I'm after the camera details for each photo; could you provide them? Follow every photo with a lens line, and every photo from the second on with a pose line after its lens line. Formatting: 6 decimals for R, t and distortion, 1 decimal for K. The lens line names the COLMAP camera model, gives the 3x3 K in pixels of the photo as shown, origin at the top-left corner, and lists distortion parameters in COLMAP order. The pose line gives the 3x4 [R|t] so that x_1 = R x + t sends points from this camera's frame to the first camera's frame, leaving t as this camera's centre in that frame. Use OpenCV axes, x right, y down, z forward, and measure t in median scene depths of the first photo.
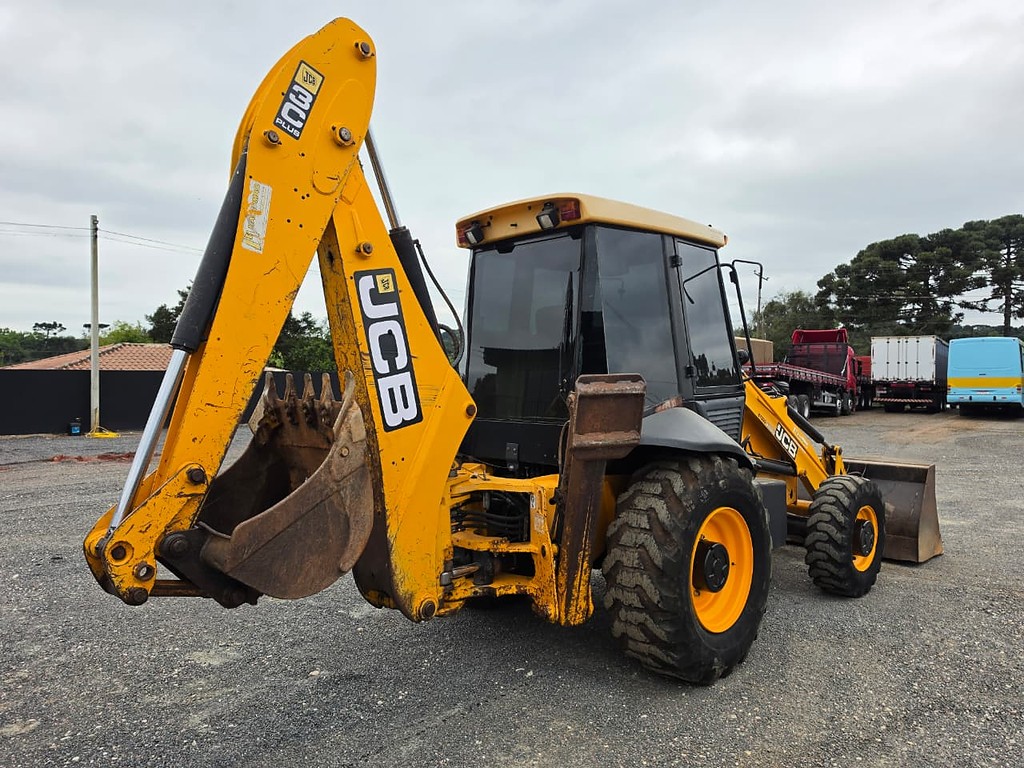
lens RADIAL K [[702.6, 0, 508.8], [0, 702.6, 381.7], [0, 0, 1]] dist [0.059803, -0.074620]
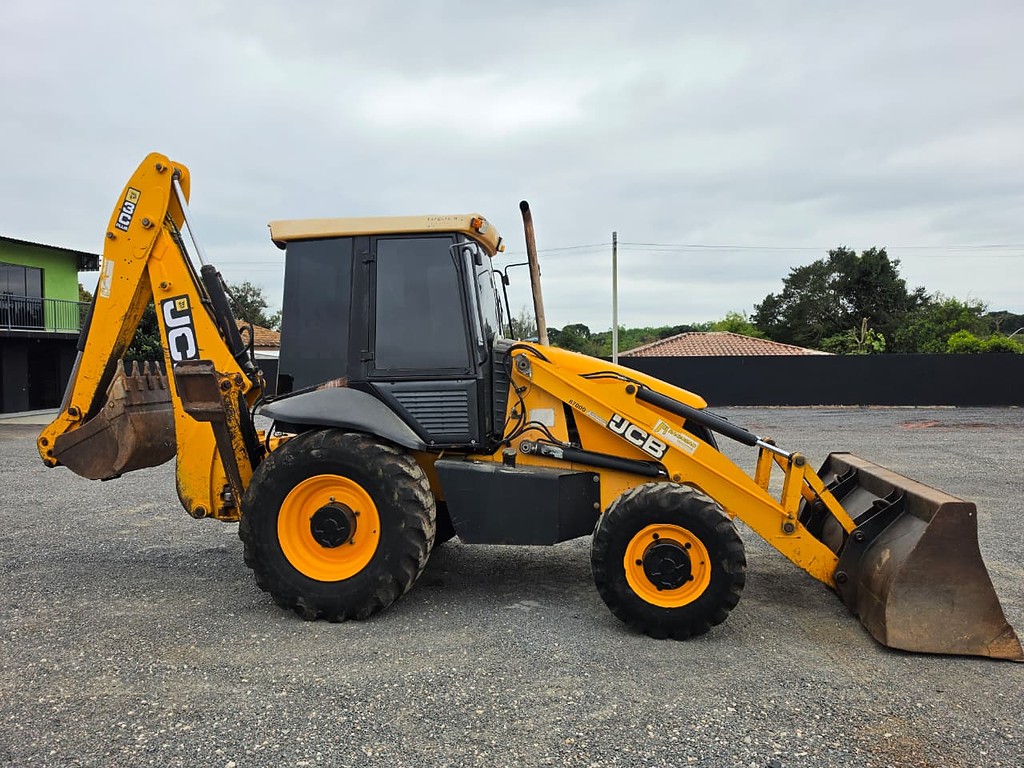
lens RADIAL K [[702.6, 0, 508.8], [0, 702.6, 381.7], [0, 0, 1]] dist [0.059803, -0.074620]
pose [[0.592052, 0.015262, -0.805755, 1.584416], [0.002395, 0.999783, 0.020697, 0.005271], [0.805896, -0.014183, 0.591887, 0.640594]]
